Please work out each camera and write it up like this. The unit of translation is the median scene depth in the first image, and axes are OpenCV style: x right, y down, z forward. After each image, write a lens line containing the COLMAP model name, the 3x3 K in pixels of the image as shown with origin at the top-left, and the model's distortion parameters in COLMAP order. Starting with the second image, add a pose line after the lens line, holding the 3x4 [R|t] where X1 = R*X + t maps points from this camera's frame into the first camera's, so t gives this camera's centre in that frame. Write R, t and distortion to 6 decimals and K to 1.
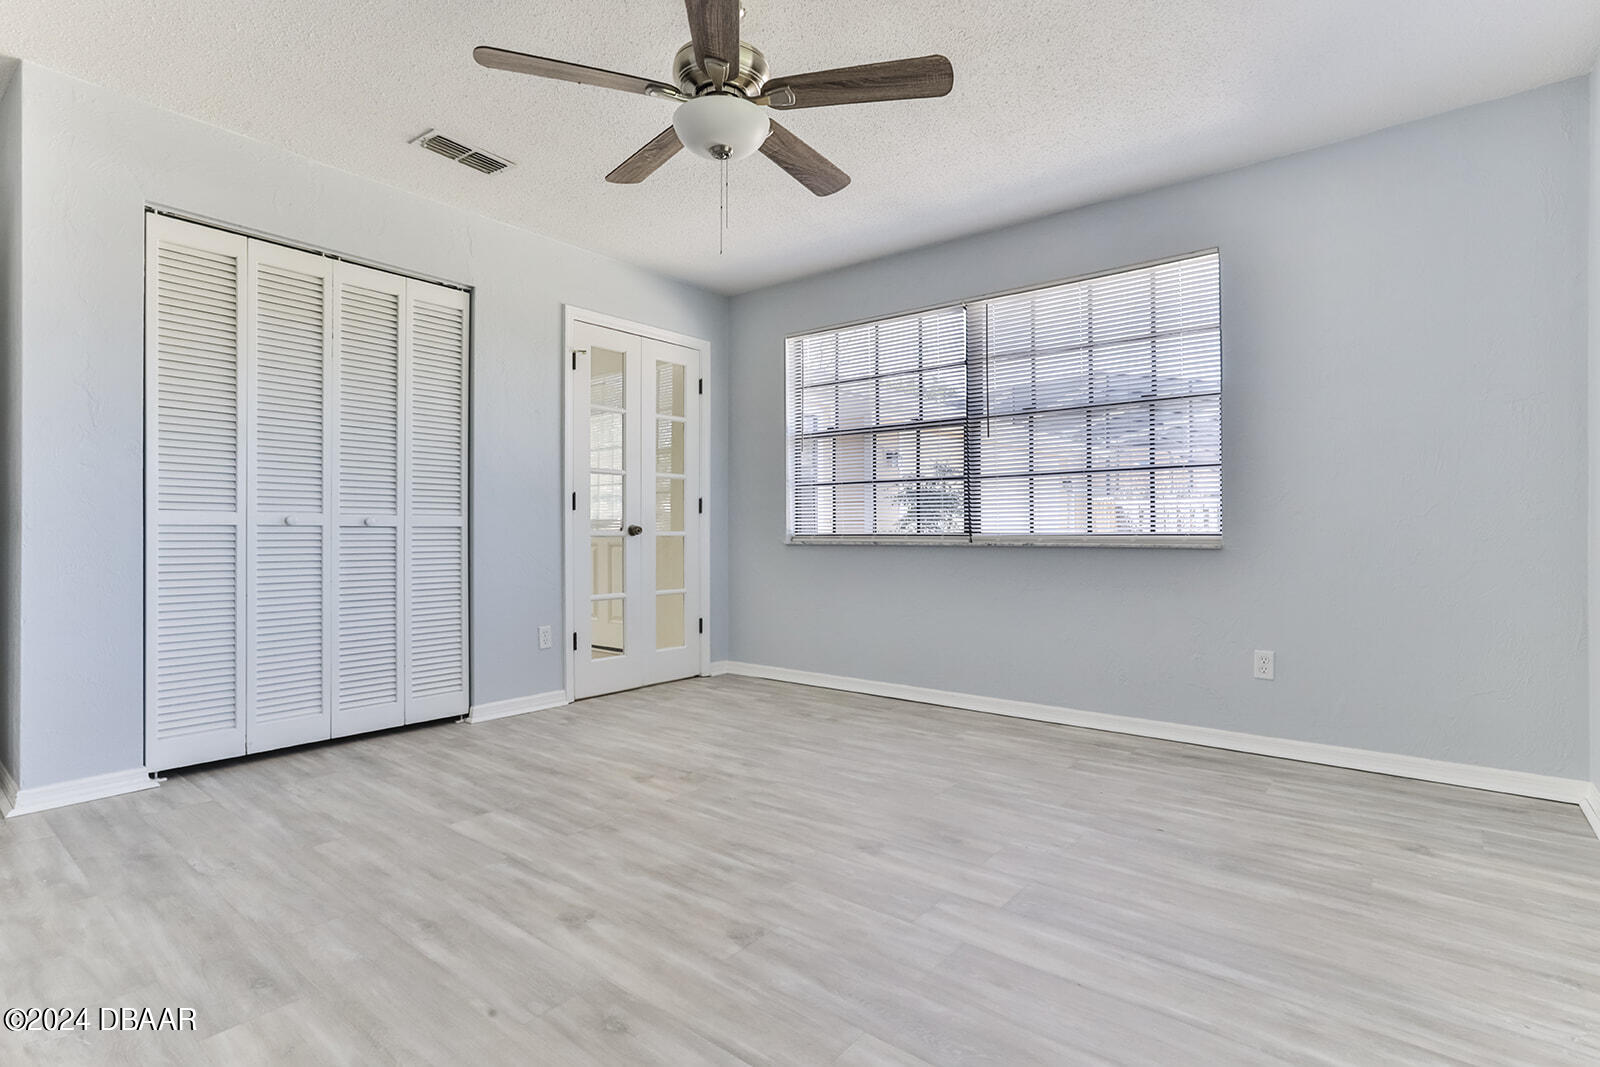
lens RADIAL K [[759.0, 0, 812.9], [0, 759.0, 537.5], [0, 0, 1]] dist [-0.028913, 0.026877]
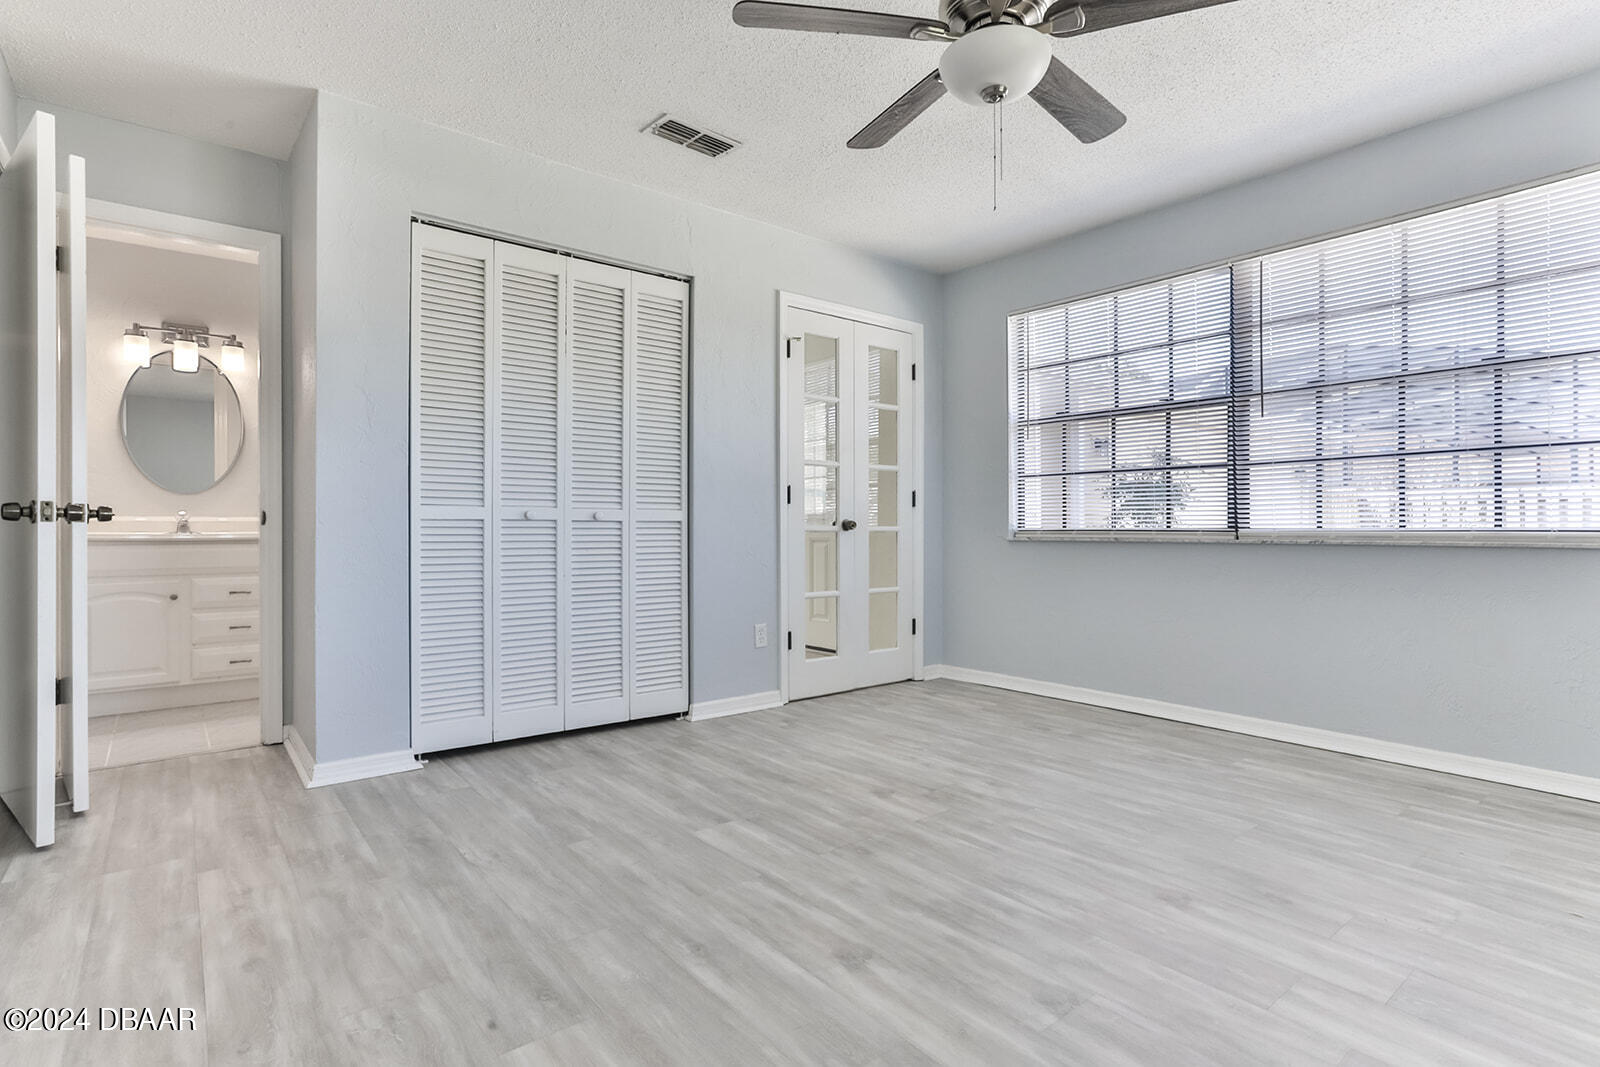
lens RADIAL K [[759.0, 0, 812.9], [0, 759.0, 537.5], [0, 0, 1]] dist [-0.028913, 0.026877]
pose [[0.980750, 0.003753, -0.195233, -0.115354], [-0.002837, 0.999984, 0.004970, 0.001871], [0.195249, -0.004321, 0.980744, 0.070612]]
